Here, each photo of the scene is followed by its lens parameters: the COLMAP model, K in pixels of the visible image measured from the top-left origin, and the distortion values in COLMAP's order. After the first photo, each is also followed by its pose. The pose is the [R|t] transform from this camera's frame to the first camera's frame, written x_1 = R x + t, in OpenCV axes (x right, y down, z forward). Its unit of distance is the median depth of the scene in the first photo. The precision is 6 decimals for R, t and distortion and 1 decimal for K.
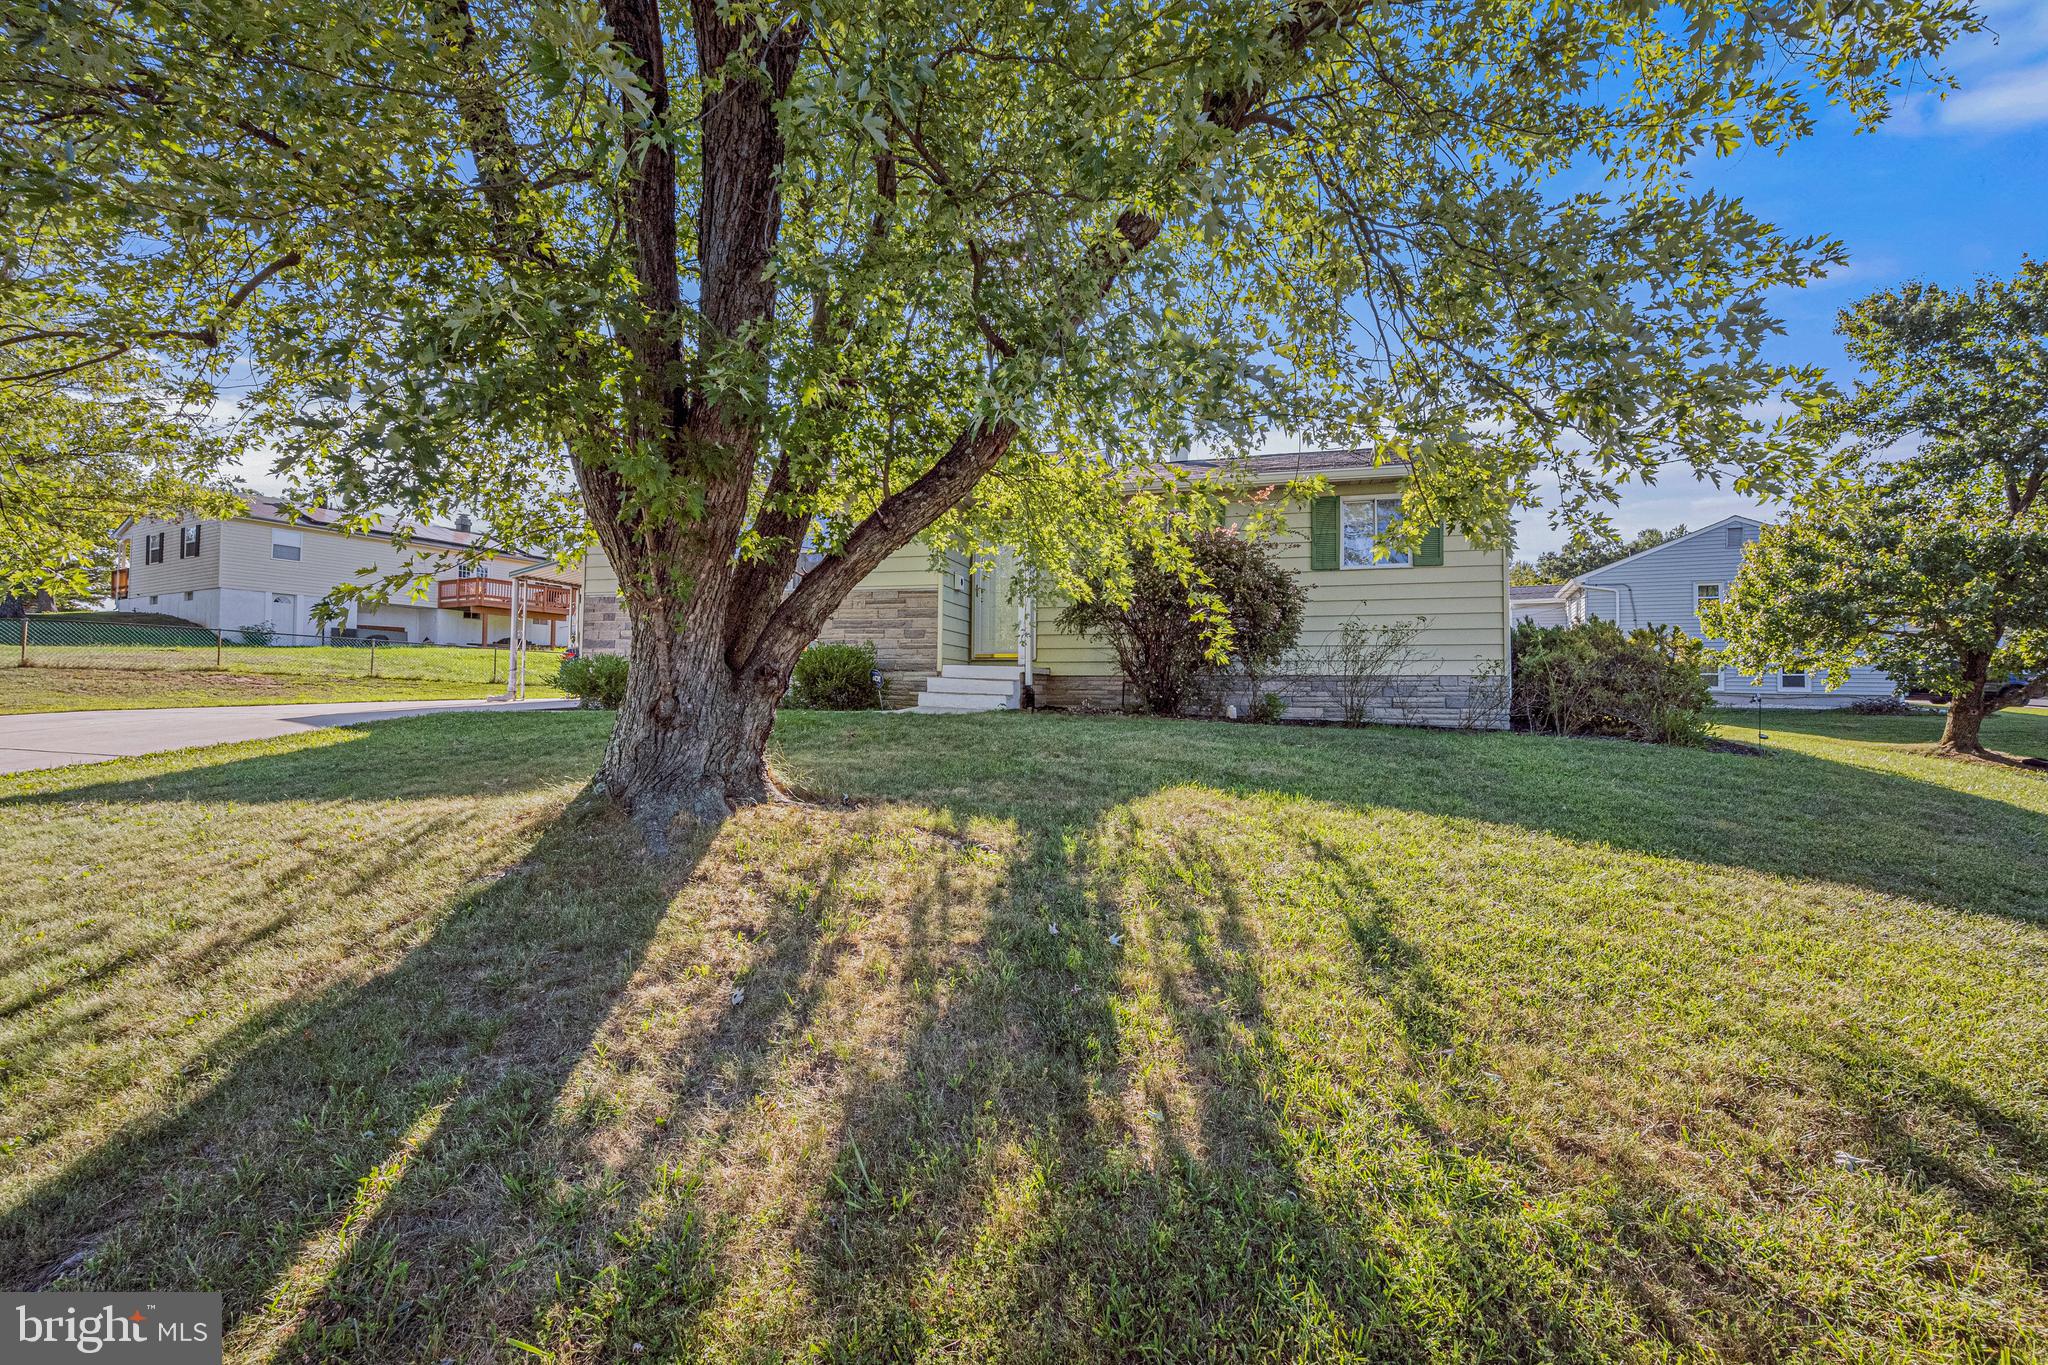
lens RADIAL K [[827.7, 0, 1028.6], [0, 827.7, 668.8], [0, 0, 1]] dist [-0.002813, 0.001519]
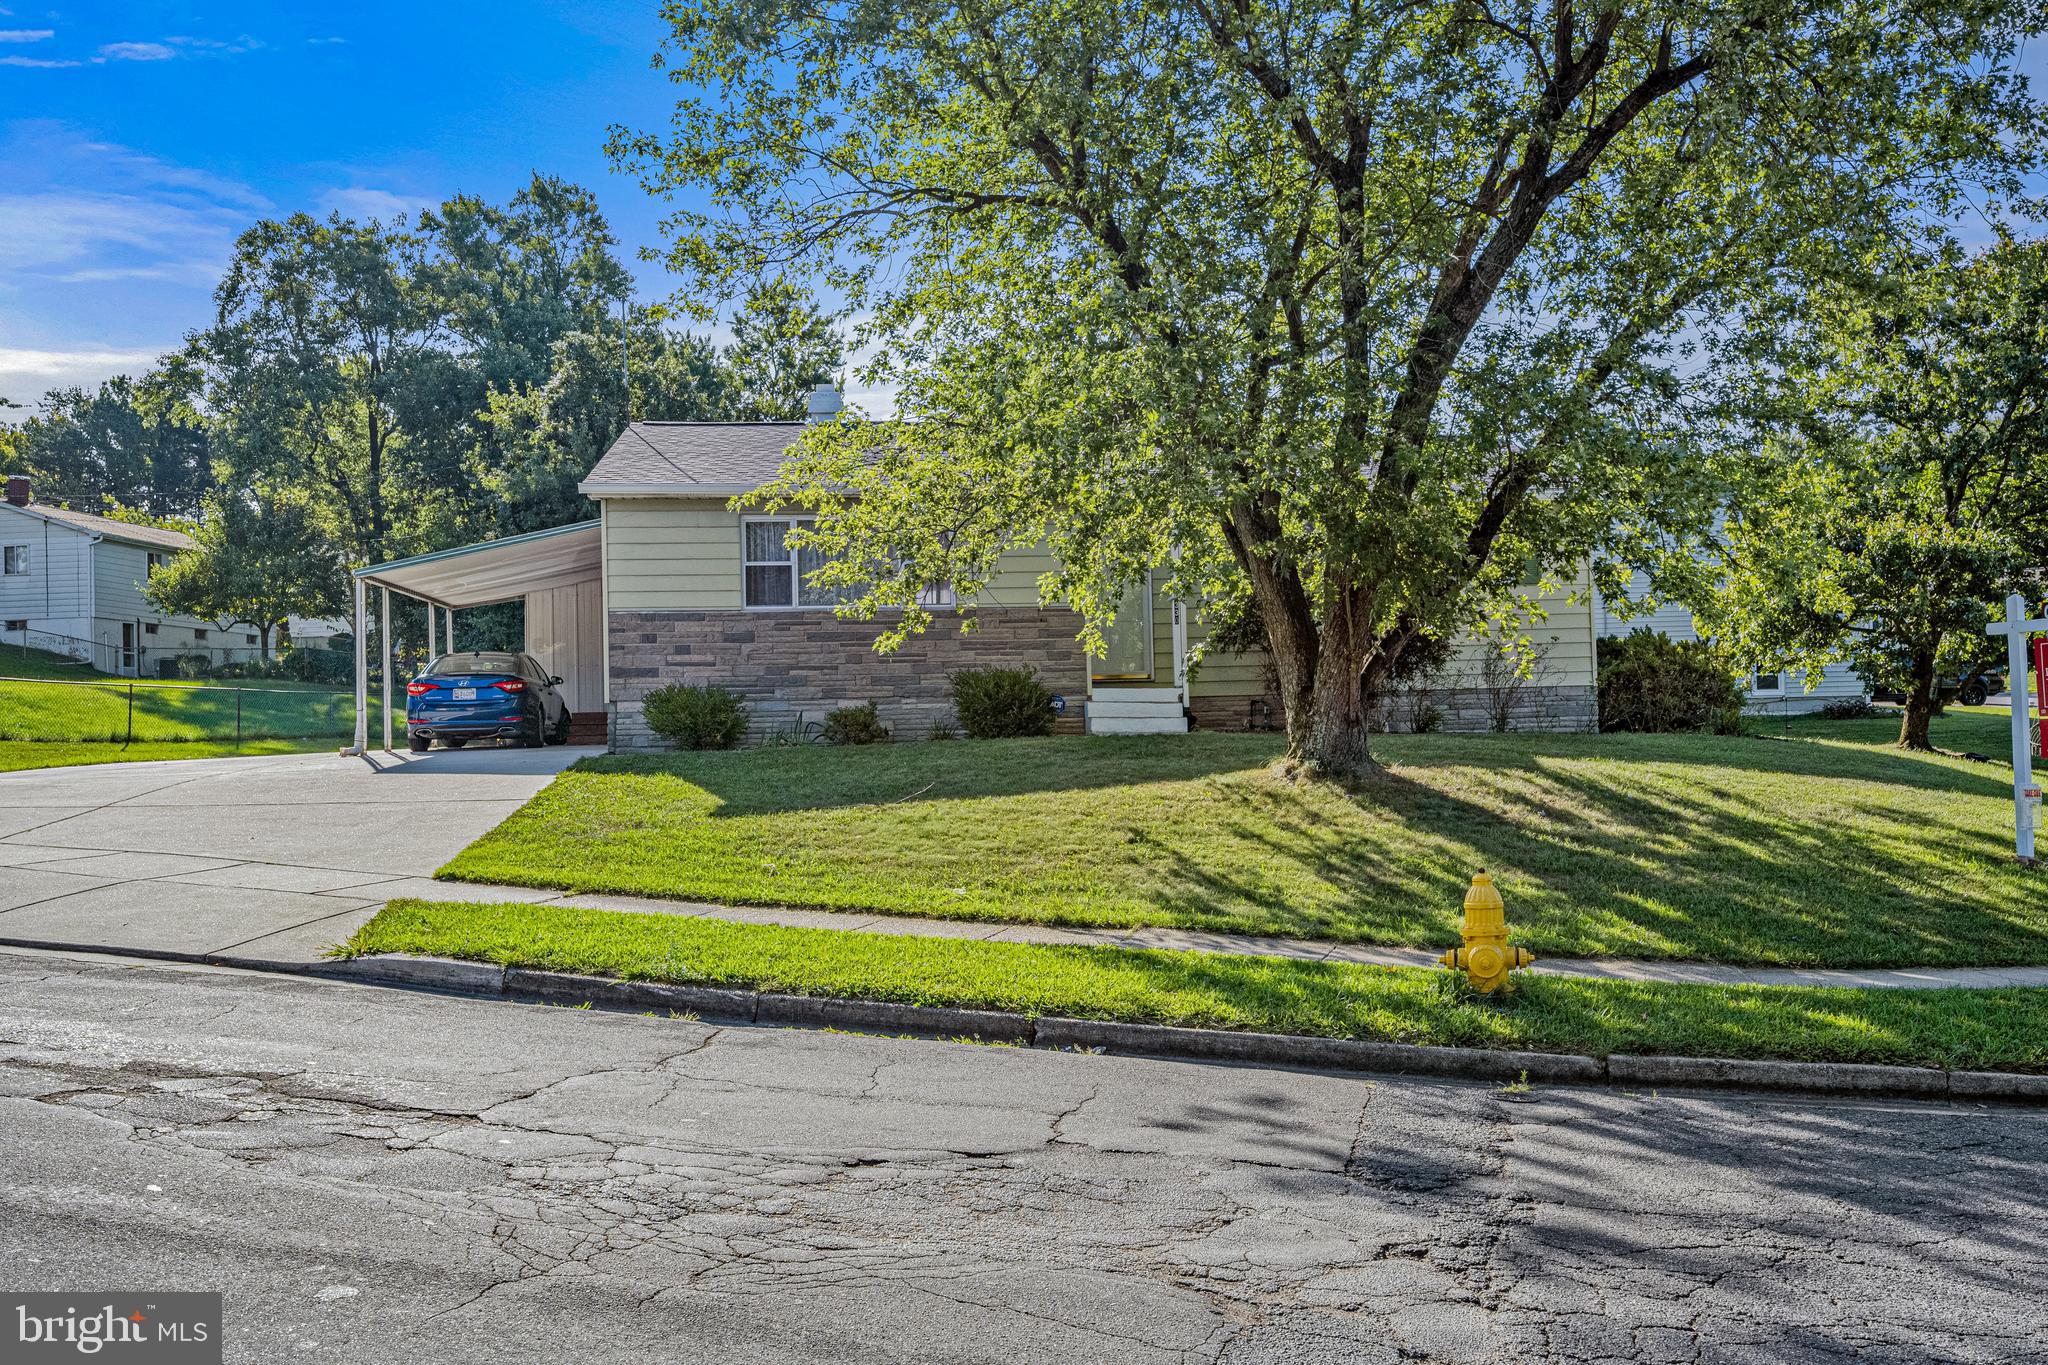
lens RADIAL K [[1781.1, 0, 1025.0], [0, 1781.1, 685.9], [0, 0, 1]] dist [-0.007416, -0.003943]
pose [[0.931873, -0.023217, 0.362041, -0.680700], [0.021901, 0.999730, 0.007740, -0.018285], [-0.362123, 0.000716, 0.932130, -0.642888]]
